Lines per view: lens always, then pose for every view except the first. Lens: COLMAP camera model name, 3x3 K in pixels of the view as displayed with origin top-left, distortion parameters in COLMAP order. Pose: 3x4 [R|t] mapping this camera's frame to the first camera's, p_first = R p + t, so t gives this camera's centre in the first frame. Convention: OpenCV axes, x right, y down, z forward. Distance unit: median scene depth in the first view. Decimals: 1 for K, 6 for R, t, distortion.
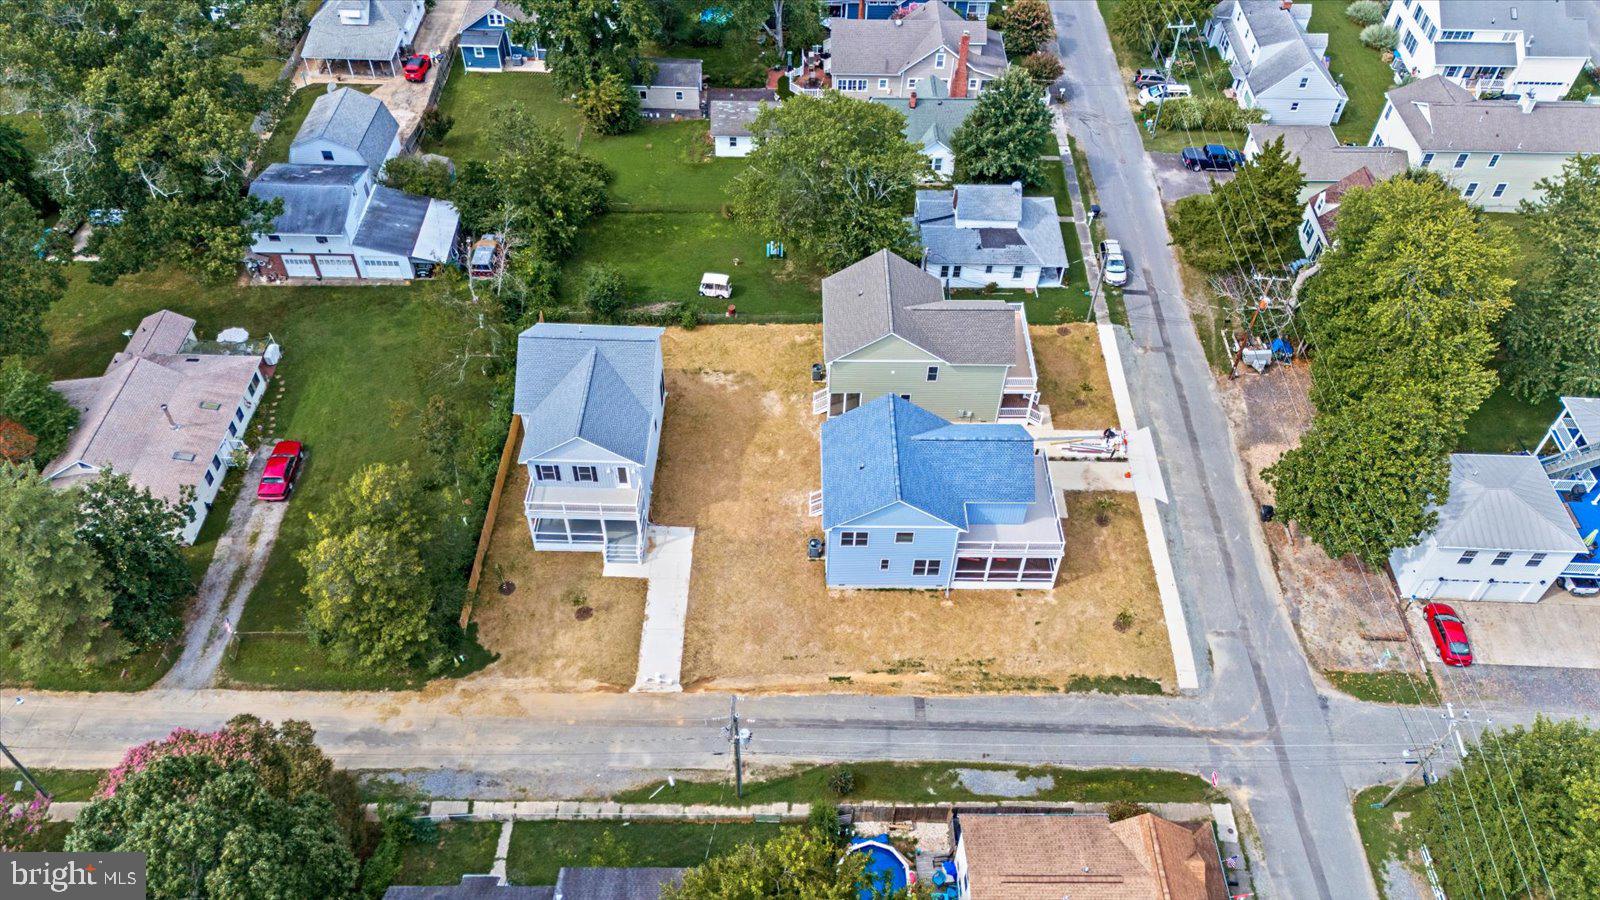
lens RADIAL K [[1175.0, 0, 804.2], [0, 1175.0, 449.2], [0, 0, 1]] dist [0.066392, -0.055472]
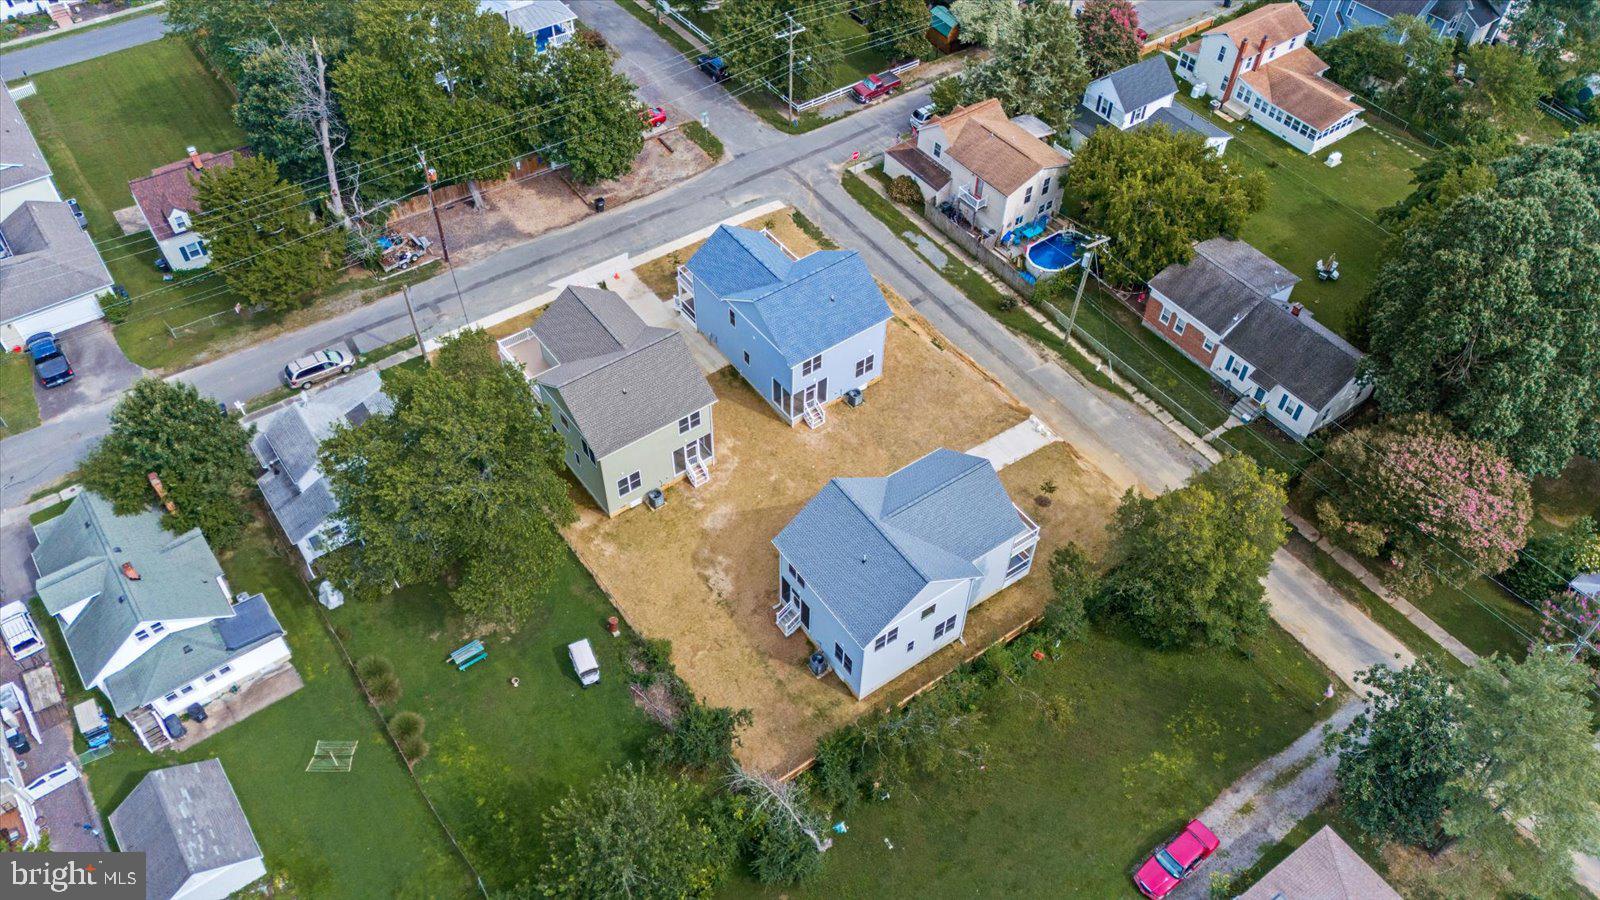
lens RADIAL K [[1175.0, 0, 803.2], [0, 1175.0, 449.9], [0, 0, 1]] dist [0.066392, -0.055472]
pose [[-0.590880, -0.623192, 0.512341, -0.583061], [0.575941, 0.118858, 0.808804, -0.868144], [-0.564936, 0.772985, 0.288691, 0.780707]]
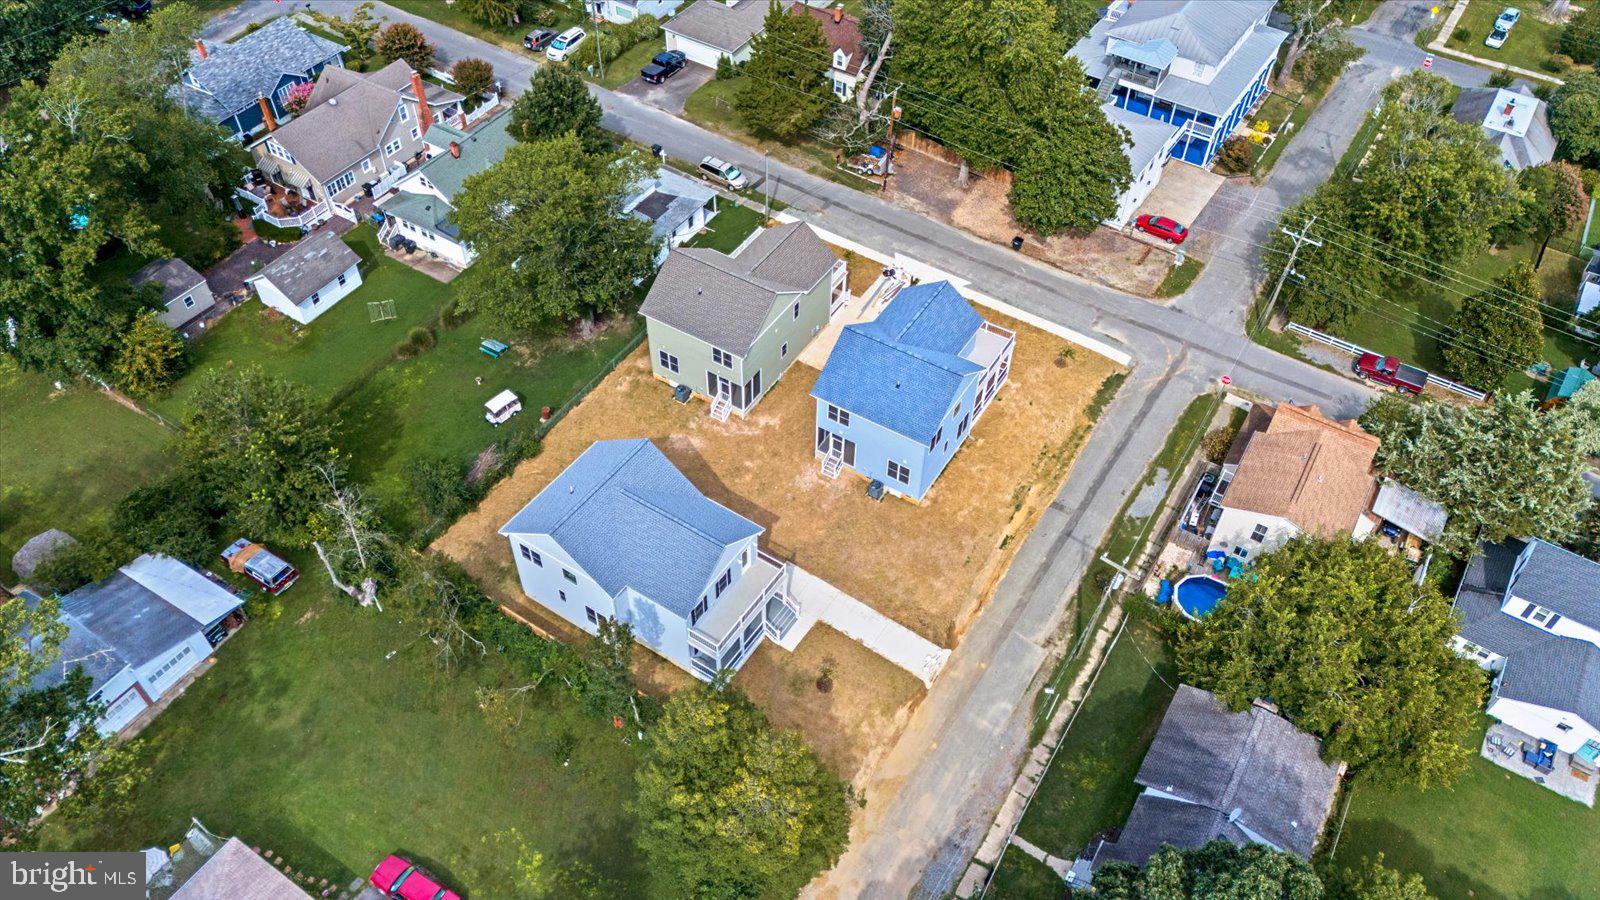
lens RADIAL K [[1175.0, 0, 803.7], [0, 1175.0, 444.6], [0, 0, 1]] dist [0.066392, -0.055472]
pose [[0.532344, -0.629000, 0.566541, -0.619482], [0.619737, 0.745478, 0.245334, -0.253273], [-0.576659, 0.220505, 0.786665, 0.213612]]
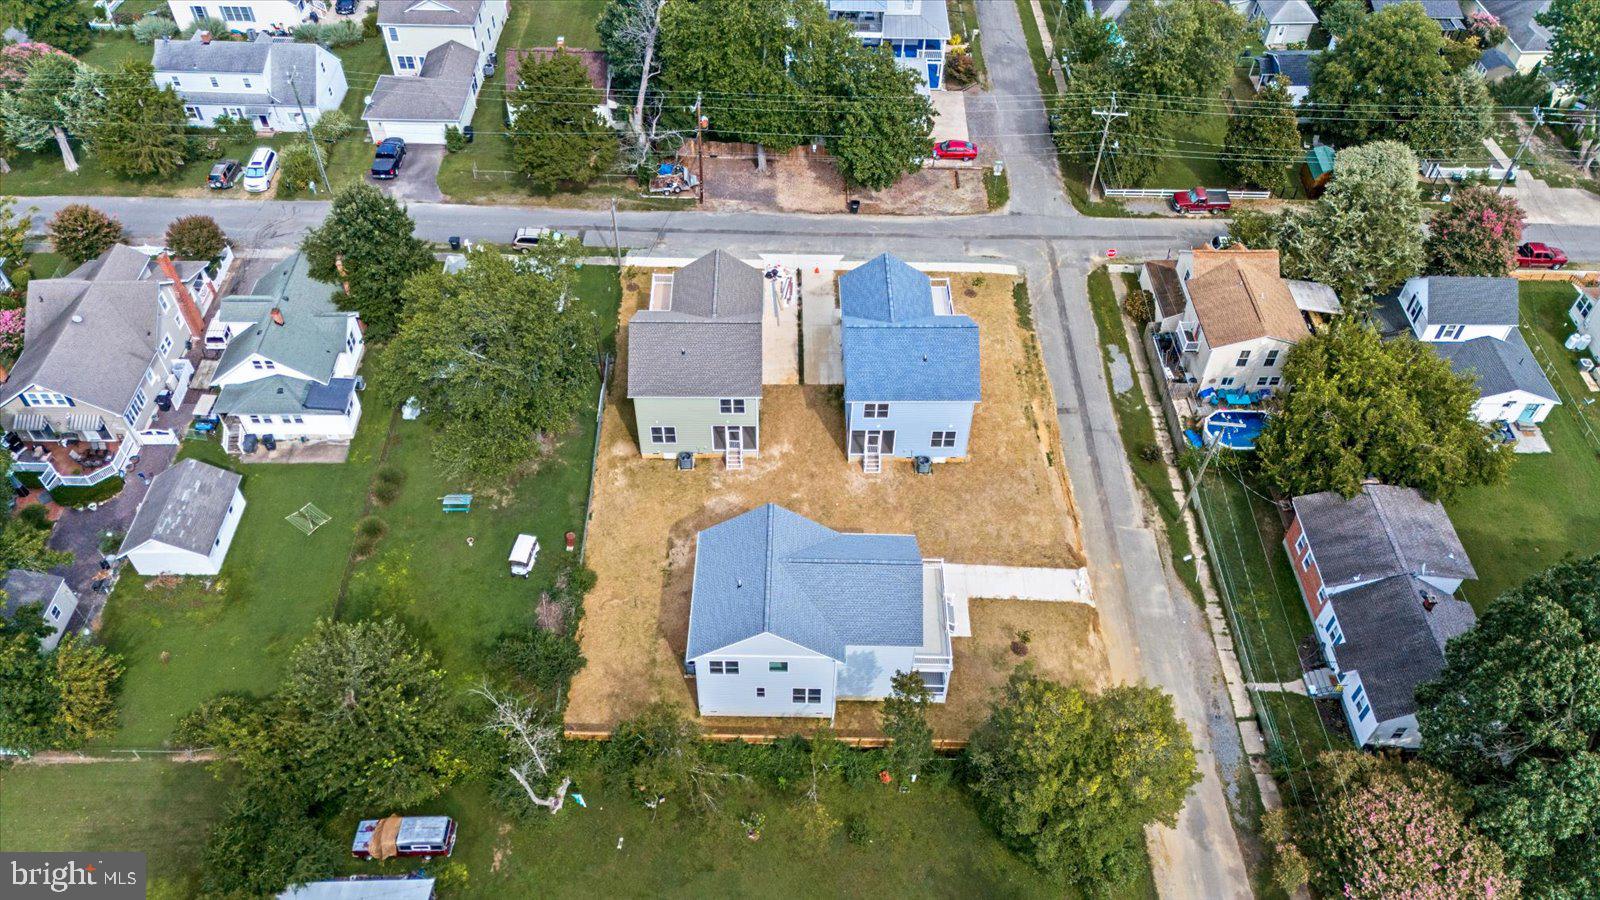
lens RADIAL K [[1175.0, 0, 801.8], [0, 1175.0, 446.8], [0, 0, 1]] dist [0.066392, -0.055472]
pose [[-0.008064, -0.748190, 0.663436, -0.717306], [0.726960, 0.451180, 0.517655, -0.582049], [-0.686633, 0.486465, 0.540266, 0.512834]]
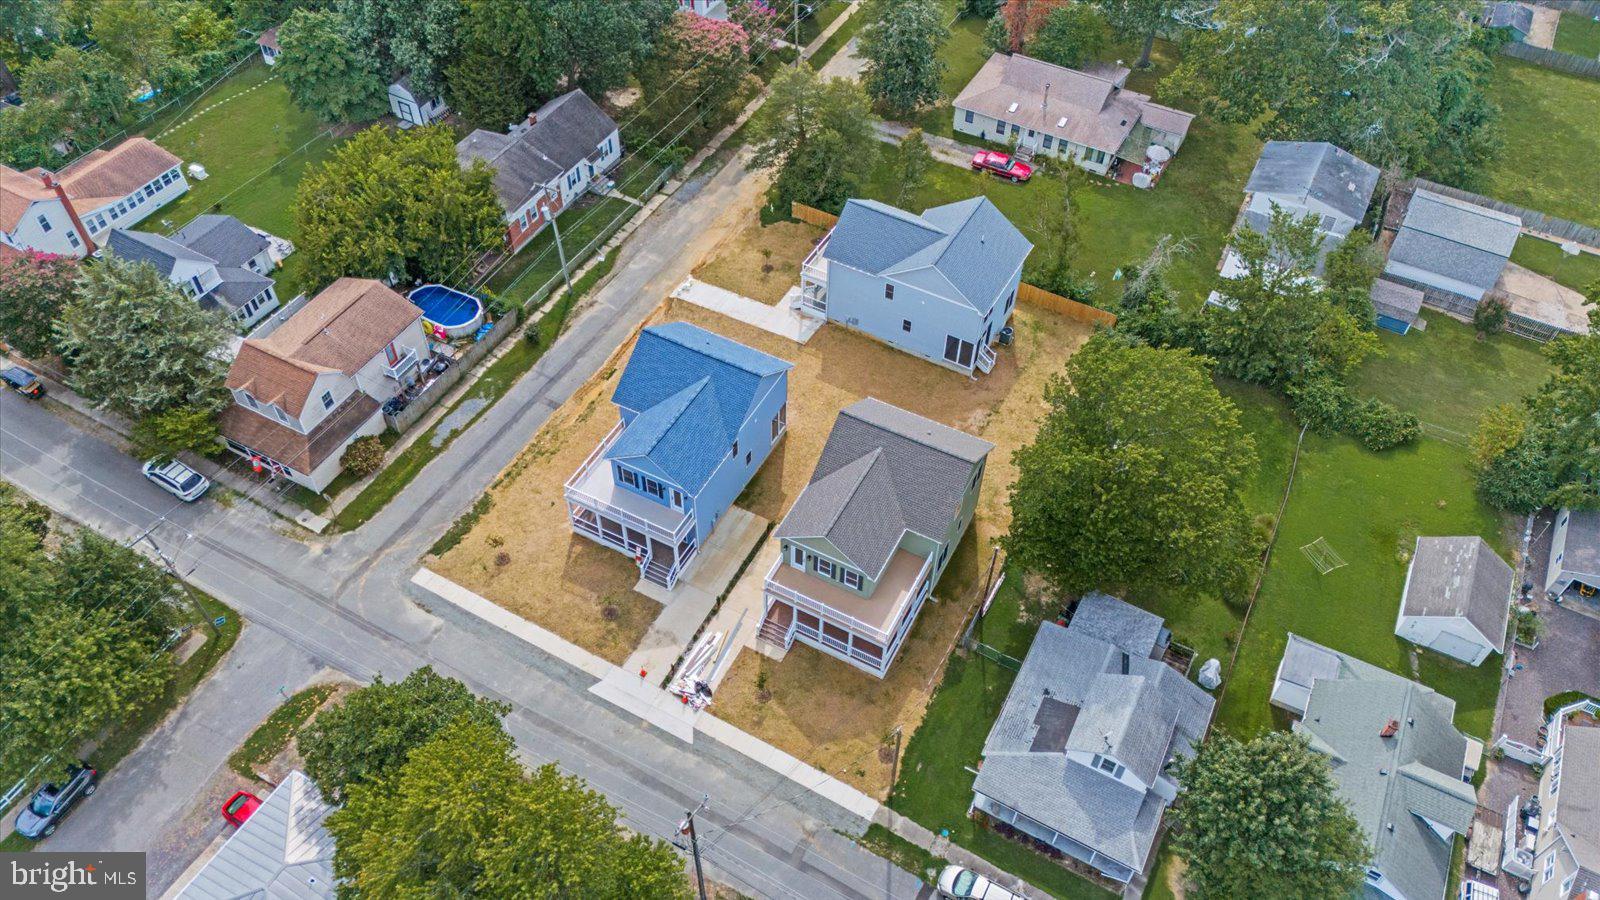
lens RADIAL K [[1175.0, 0, 806.0], [0, 1175.0, 446.0], [0, 0, 1]] dist [0.066392, -0.055472]
pose [[-0.468137, 0.642240, -0.606939, 0.705394], [-0.669952, 0.189917, 0.717702, -0.782176], [0.576205, 0.742603, 0.341362, 0.732621]]
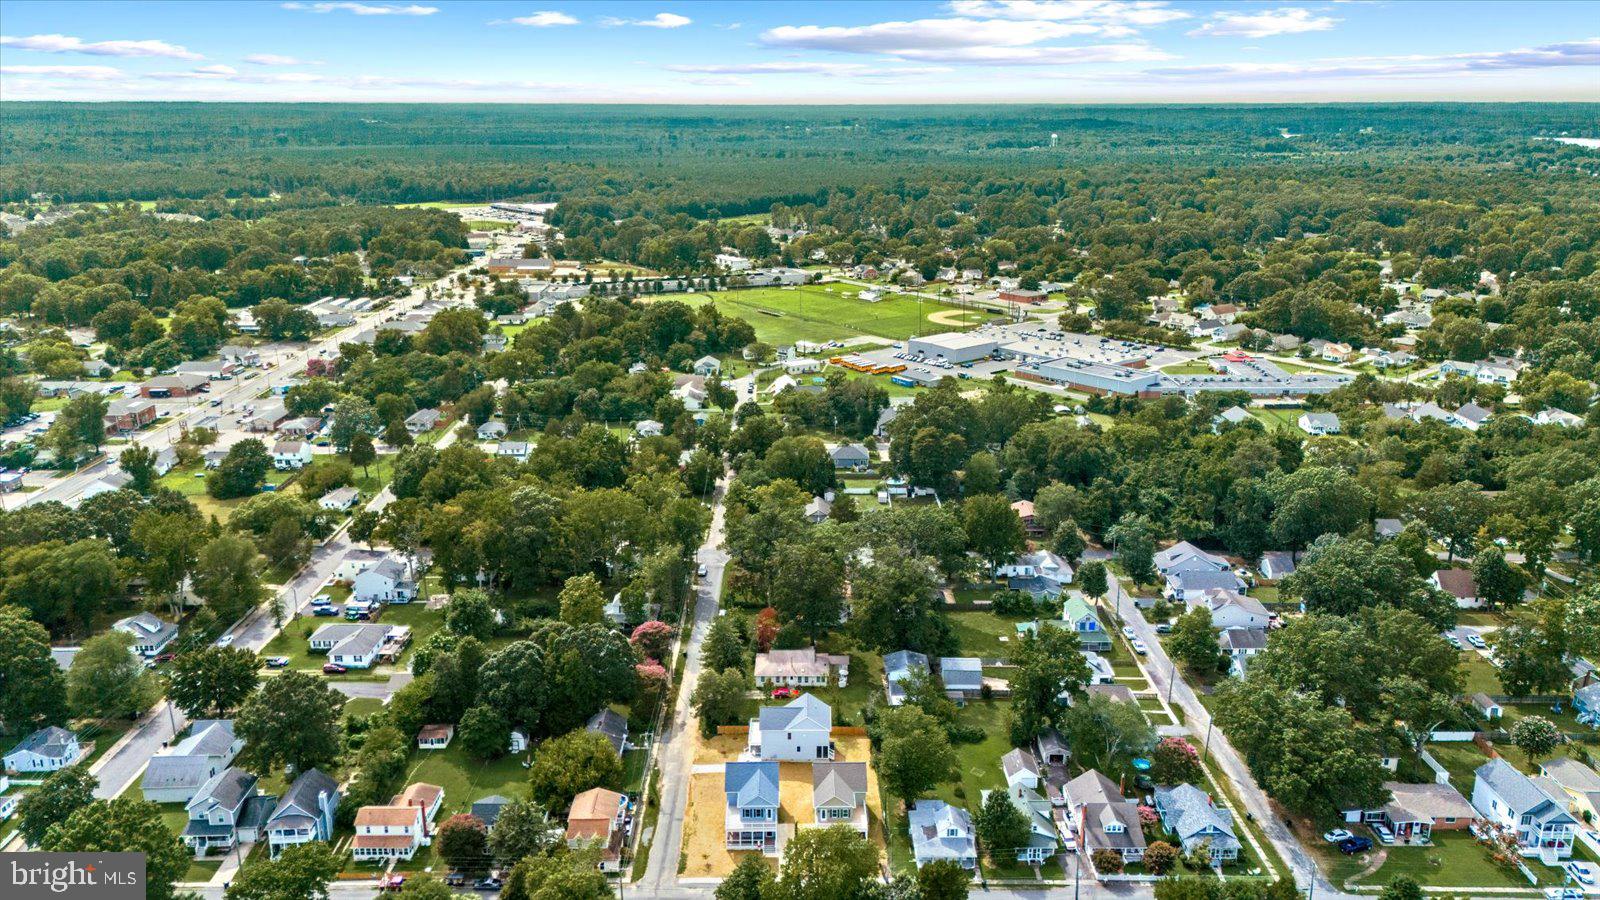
lens RADIAL K [[1175.0, 0, 804.0], [0, 1175.0, 445.7], [0, 0, 1]] dist [0.066392, -0.055472]
pose [[0.011773, 0.258915, -0.965828, 2.476915], [-0.738380, 0.653582, 0.166209, -1.005300], [0.674282, 0.711191, 0.198873, 0.004081]]
